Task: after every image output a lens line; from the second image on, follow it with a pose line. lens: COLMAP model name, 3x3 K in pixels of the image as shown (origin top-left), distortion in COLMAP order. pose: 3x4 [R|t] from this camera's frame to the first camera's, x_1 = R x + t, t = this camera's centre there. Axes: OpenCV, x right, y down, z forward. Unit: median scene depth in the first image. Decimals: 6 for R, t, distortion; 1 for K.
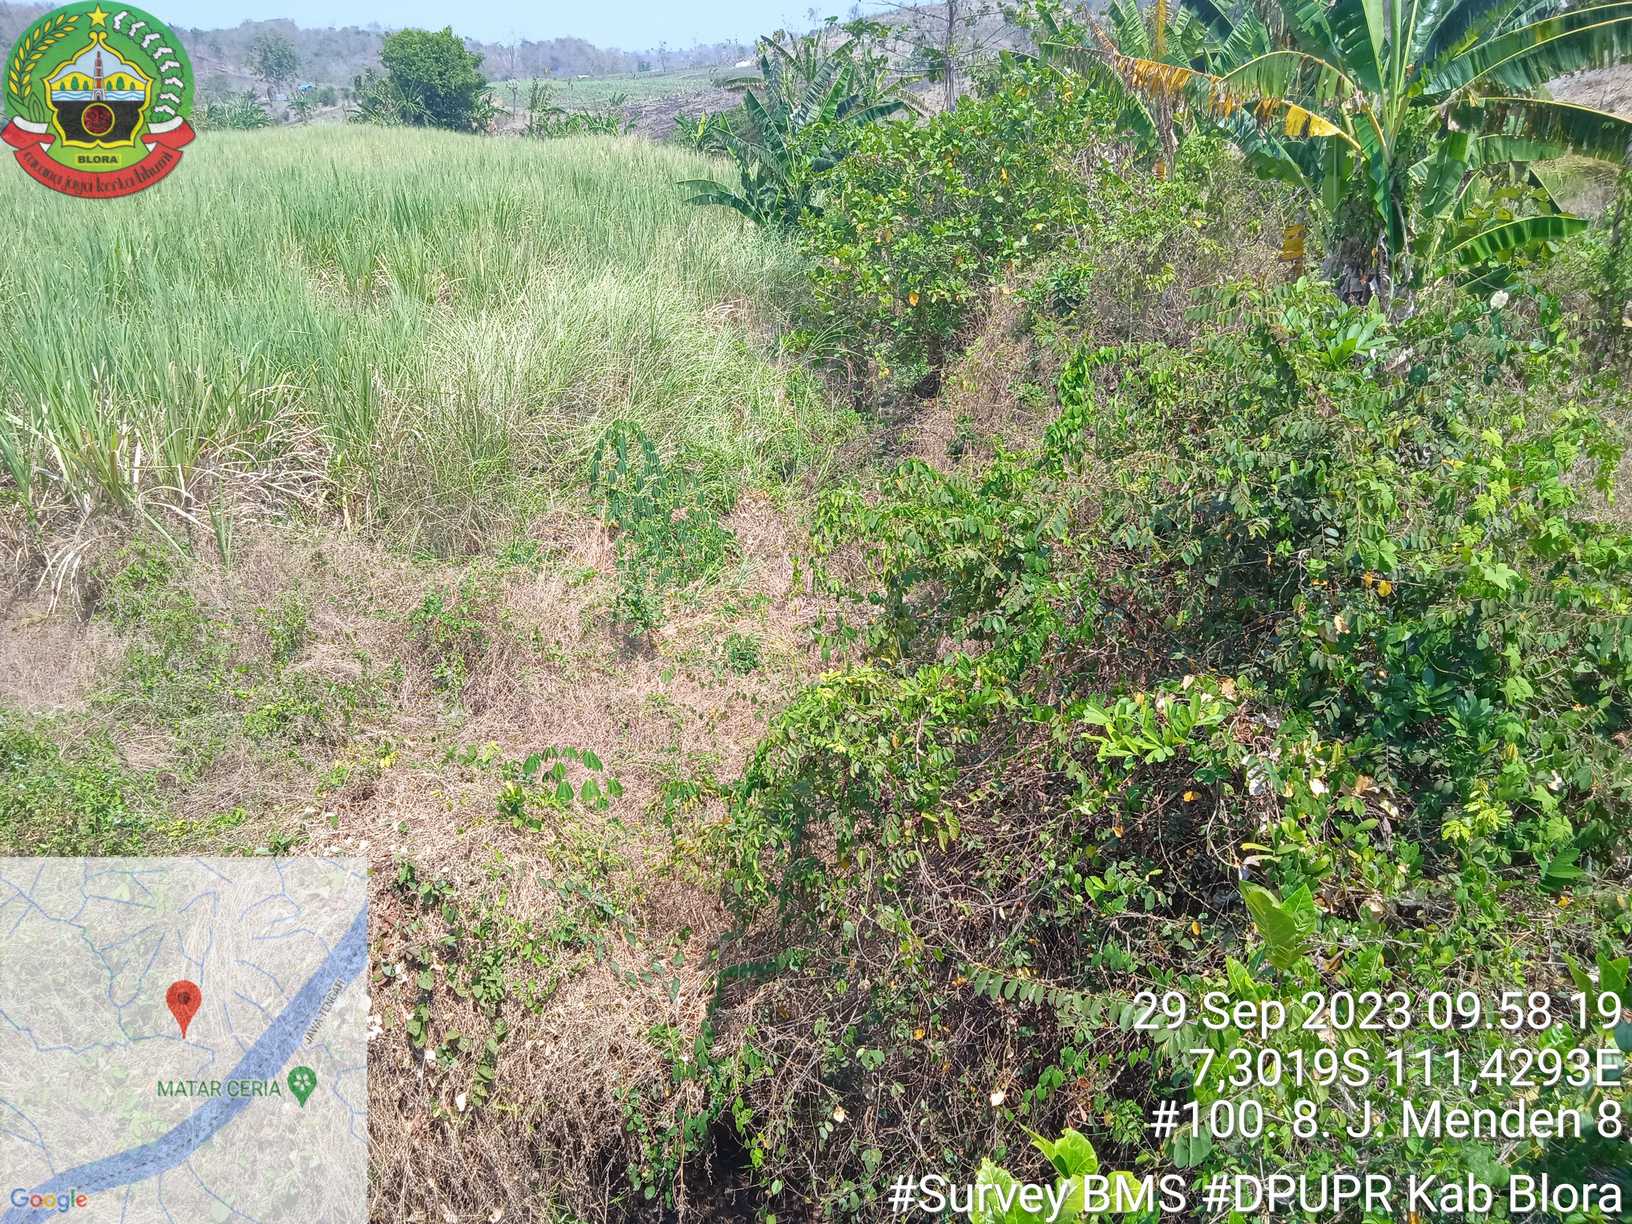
lens RADIAL K [[1145.0, 0, 816.0], [0, 1145.0, 612.0], [0, 0, 1]] dist [0.082715, -0.086571]
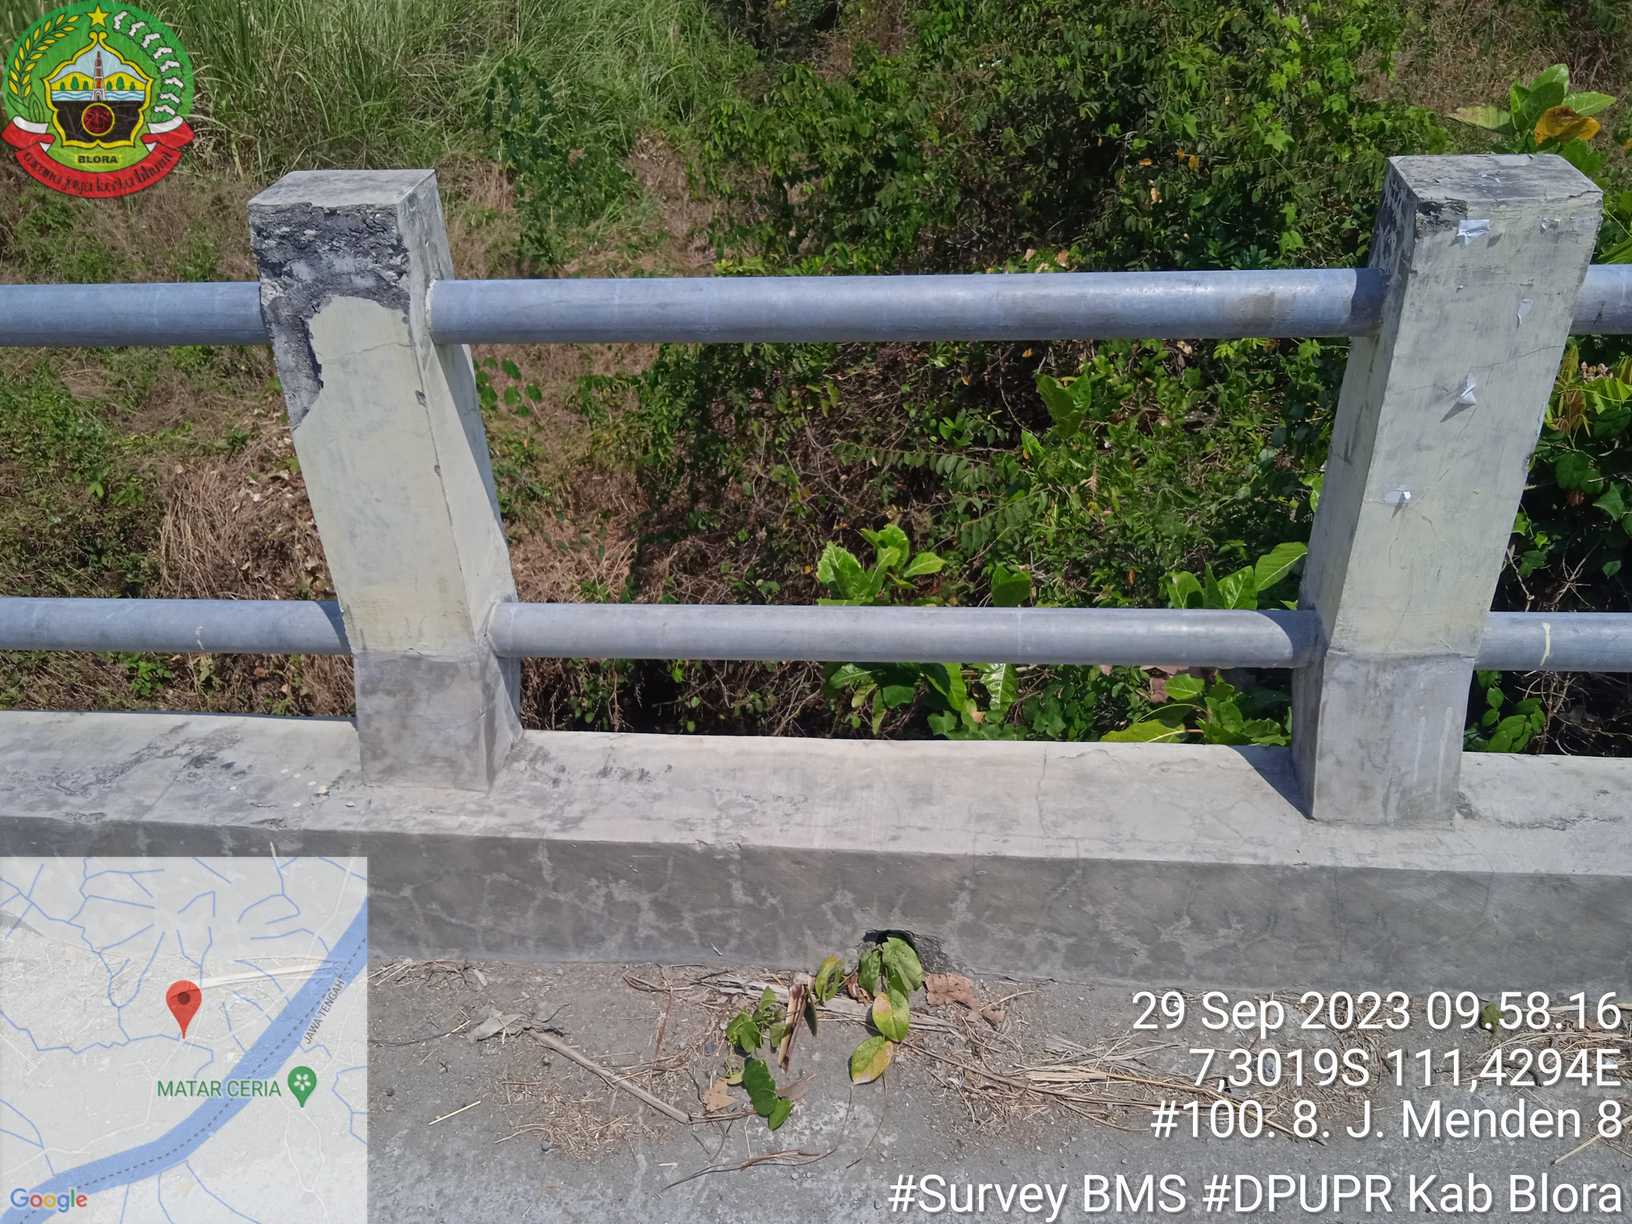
lens RADIAL K [[1351.2, 0, 816.6], [0, 1351.2, 626.1], [0, 0, 1]] dist [0.060405, -0.066507]
pose [[0.998353, -0.034509, 0.045821, 0.029889], [0.025734, 0.983350, 0.179888, 0.161283], [-0.051266, -0.178413, 0.982619, -0.361467]]
